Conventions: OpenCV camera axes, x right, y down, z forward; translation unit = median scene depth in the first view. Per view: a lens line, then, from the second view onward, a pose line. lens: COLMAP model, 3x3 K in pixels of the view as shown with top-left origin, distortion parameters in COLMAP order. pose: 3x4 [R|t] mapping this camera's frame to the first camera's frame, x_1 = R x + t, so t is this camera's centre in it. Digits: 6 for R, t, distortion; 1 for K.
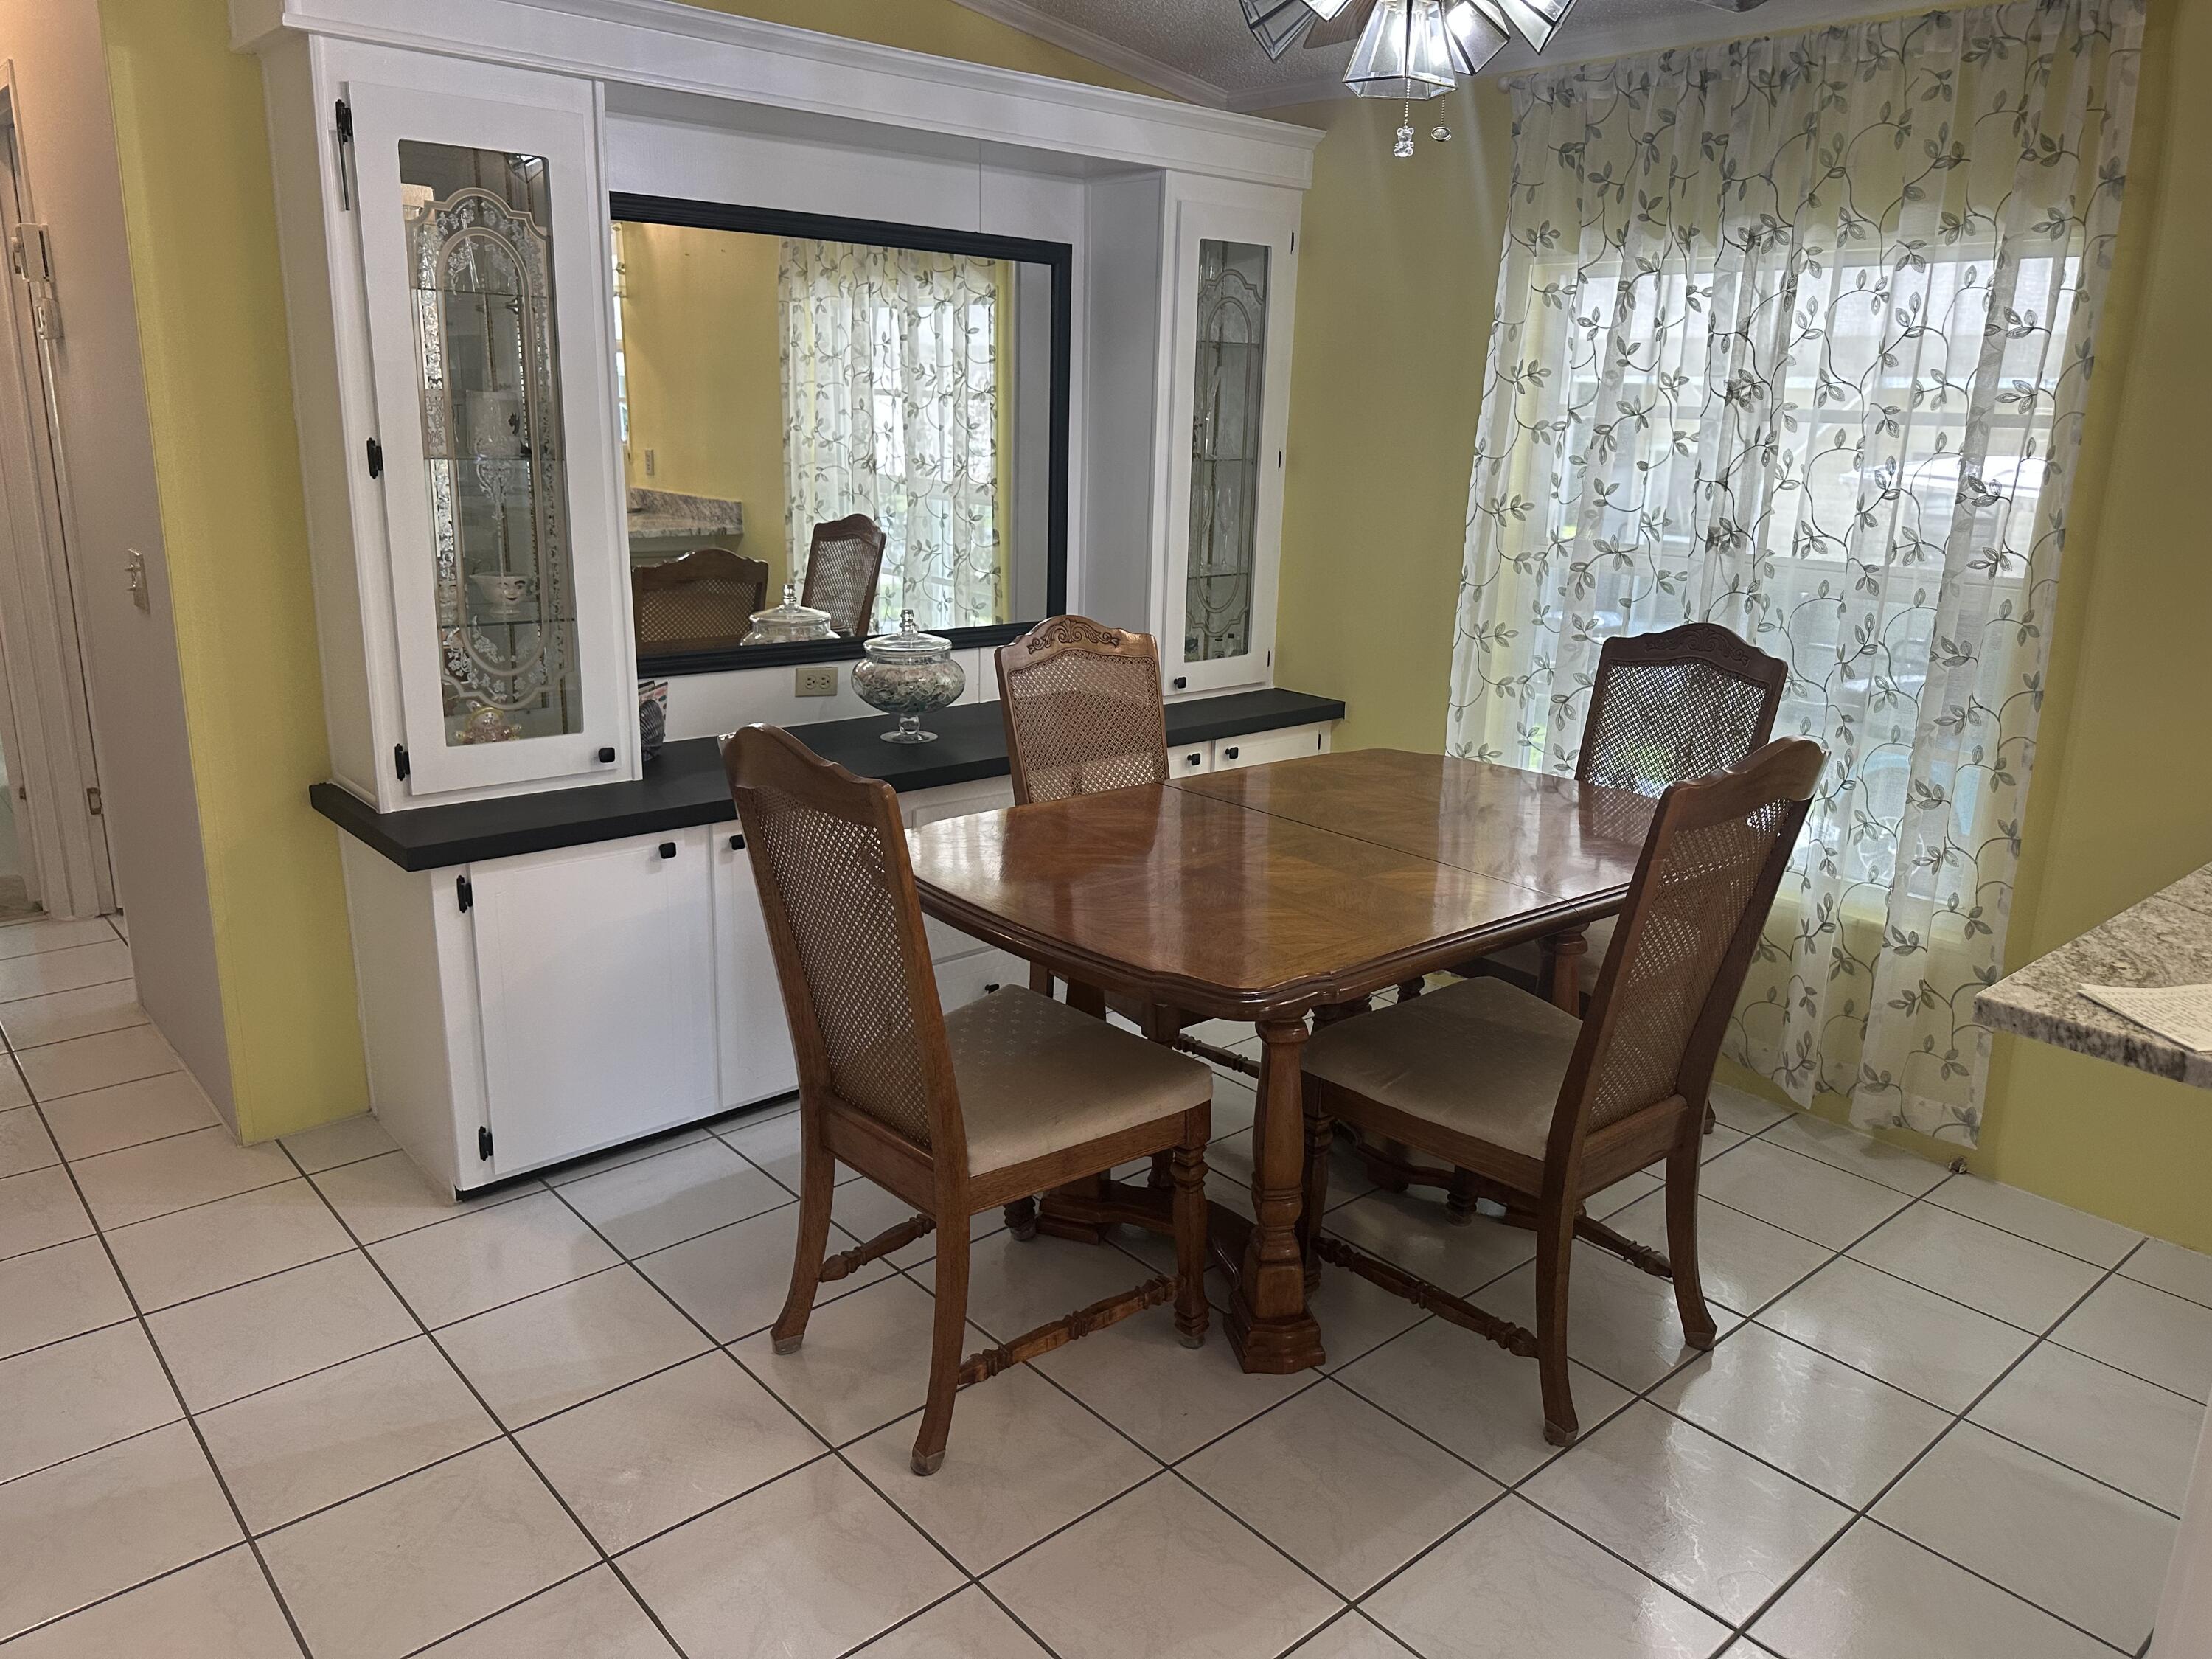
lens RADIAL K [[1561.5, 0, 1115.4], [0, 1561.5, 822.9], [0, 0, 1]] dist [0.012809, -0.032119]
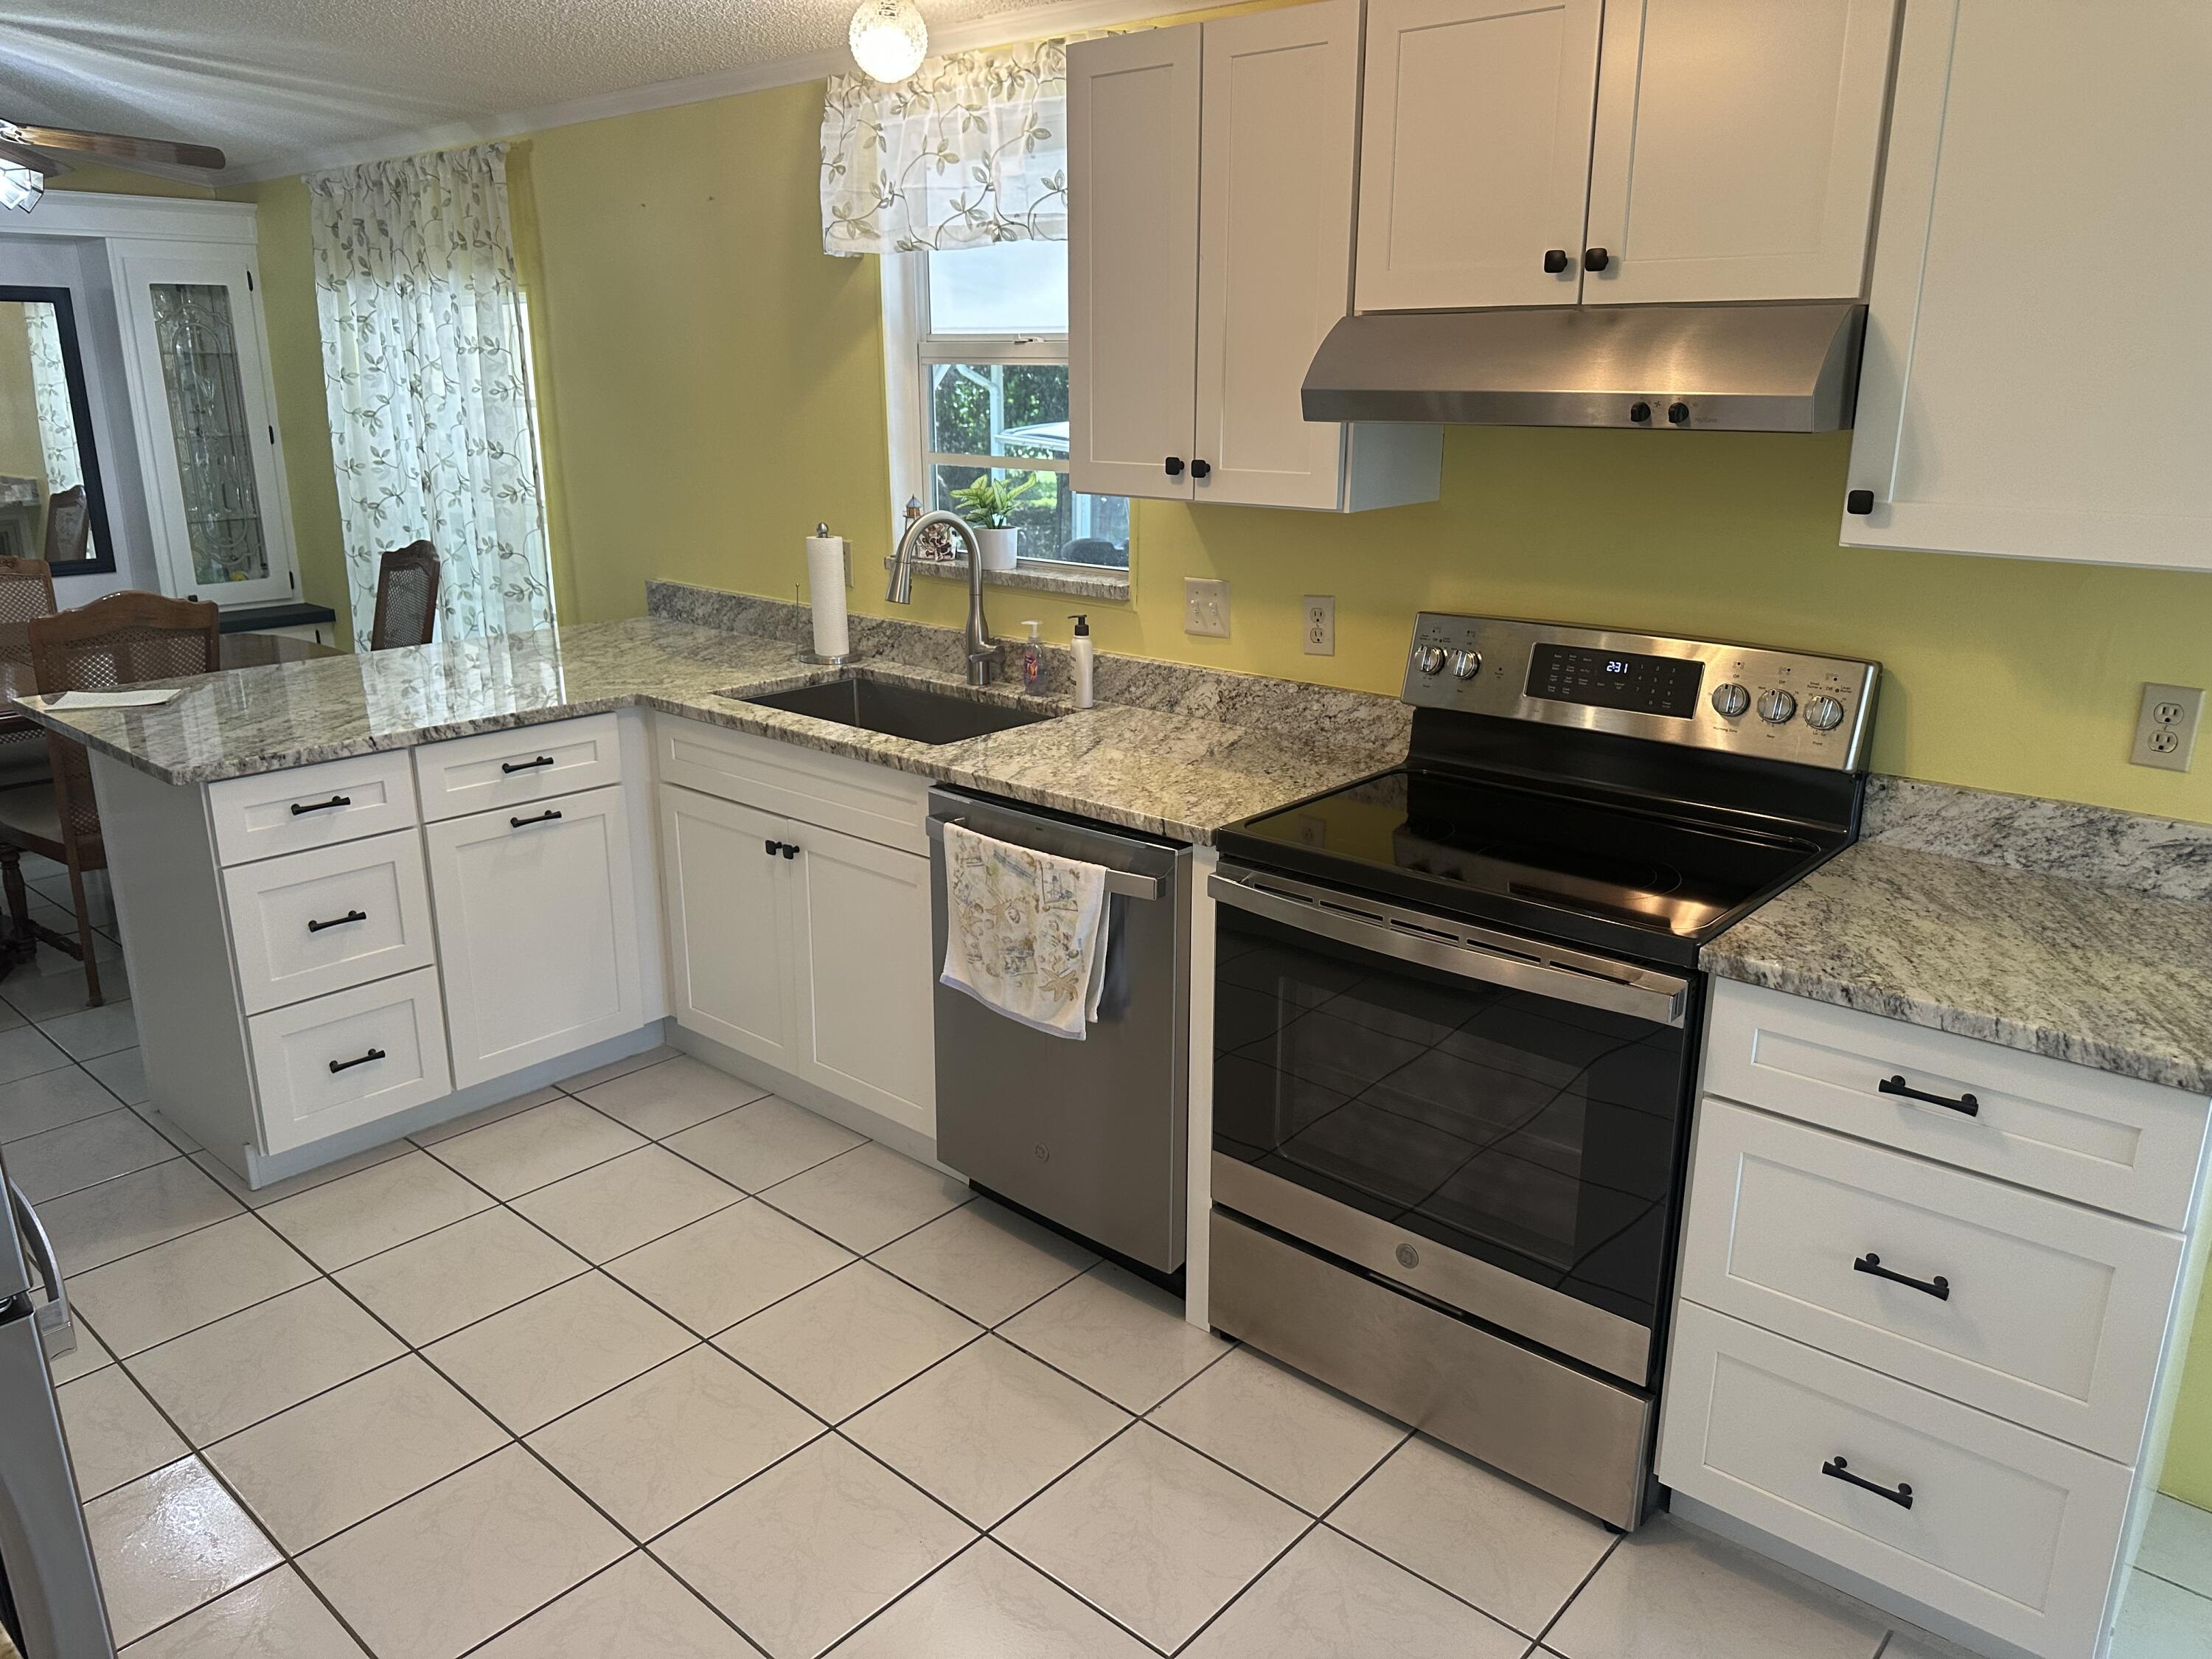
lens RADIAL K [[1561.5, 0, 1101.3], [0, 1561.5, 822.3], [0, 0, 1]] dist [0.012809, -0.032119]
pose [[0.991629, -0.057142, 0.115785, 0.682002], [0.053963, 0.998080, 0.030406, 0.110846], [-0.117300, -0.023903, 0.992809, -0.490353]]
